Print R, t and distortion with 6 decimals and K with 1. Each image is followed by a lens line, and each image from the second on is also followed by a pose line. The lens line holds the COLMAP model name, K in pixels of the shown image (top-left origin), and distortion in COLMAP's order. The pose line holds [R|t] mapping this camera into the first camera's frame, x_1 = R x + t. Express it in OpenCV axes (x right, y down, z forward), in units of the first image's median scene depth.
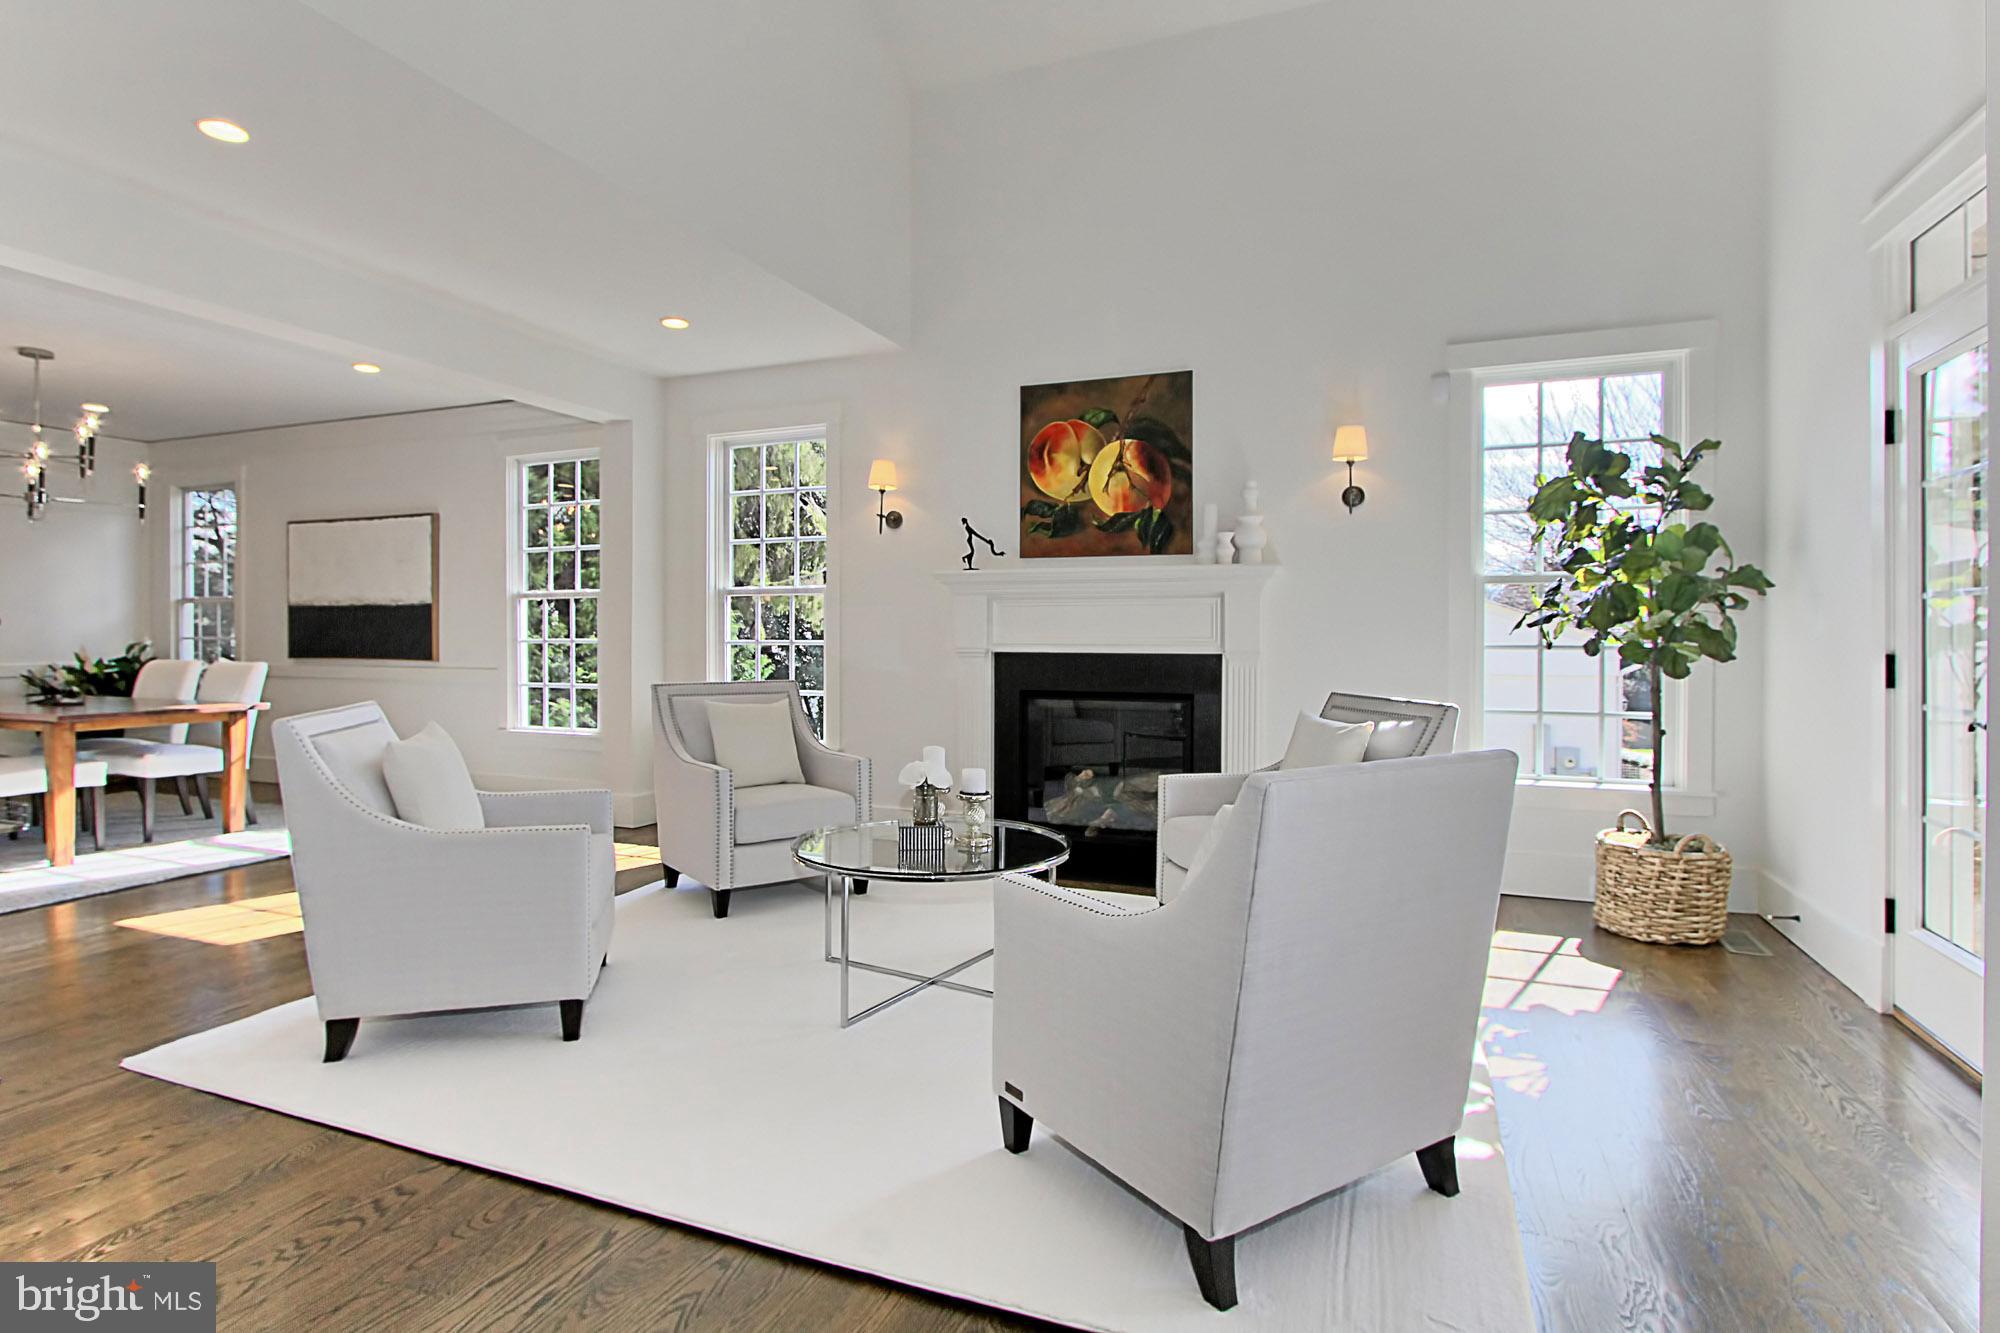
lens RADIAL K [[1003.8, 0, 1001.3], [0, 1003.8, 638.7], [0, 0, 1]] dist [0.002271, 0.000082]
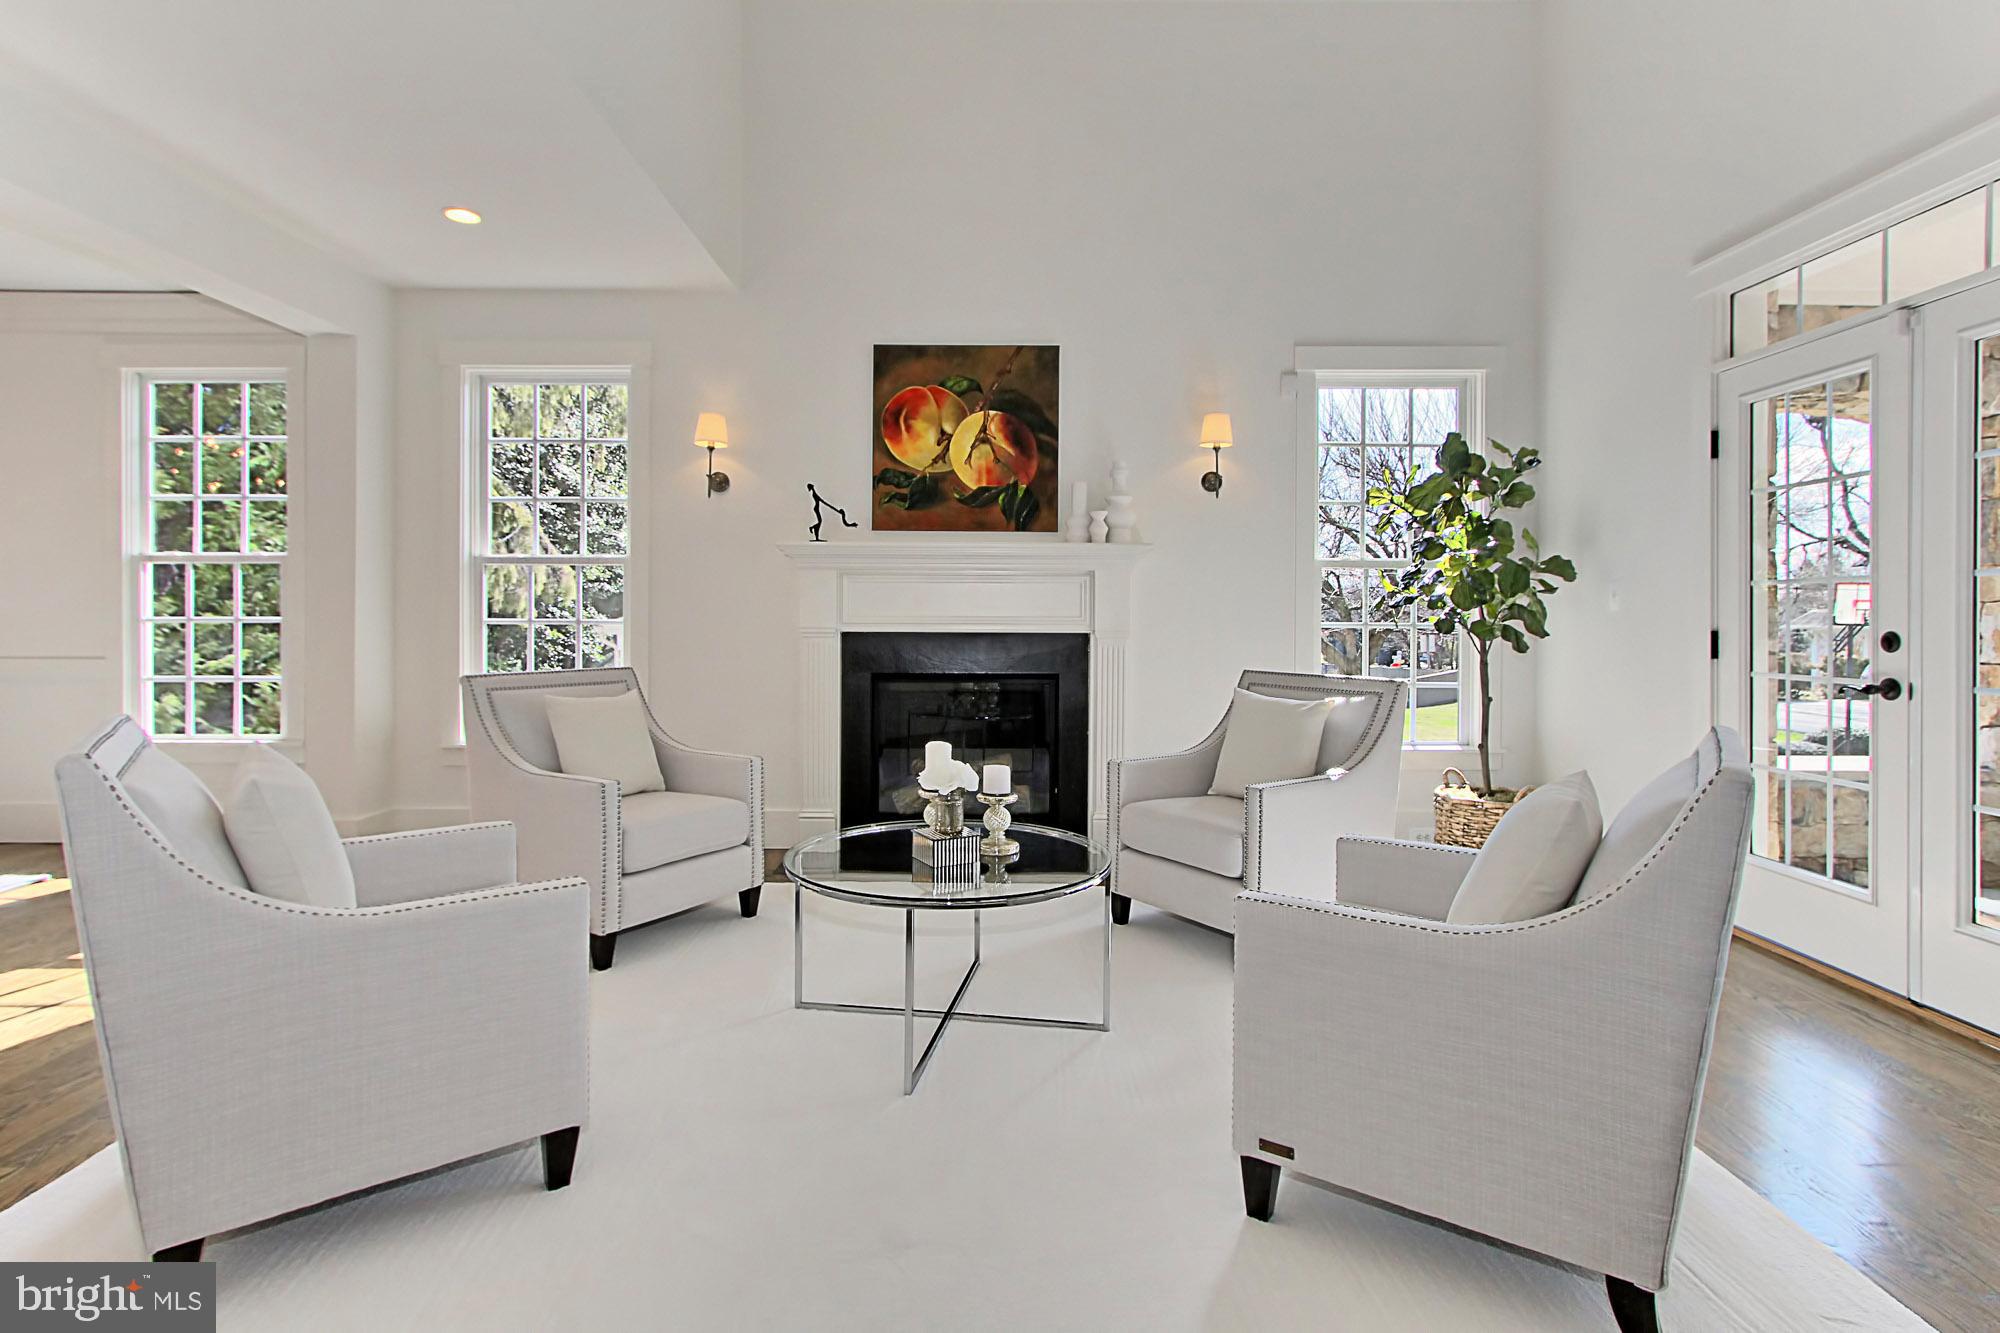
lens RADIAL K [[986.7, 0, 996.8], [0, 986.7, 606.8], [0, 0, 1]] dist [0.011971, 0.000508]
pose [[0.928831, 0.003642, 0.370485, -0.219314], [-0.000338, 0.999960, -0.008982, -0.001805], [-0.370503, 0.008218, 0.928795, 0.118449]]
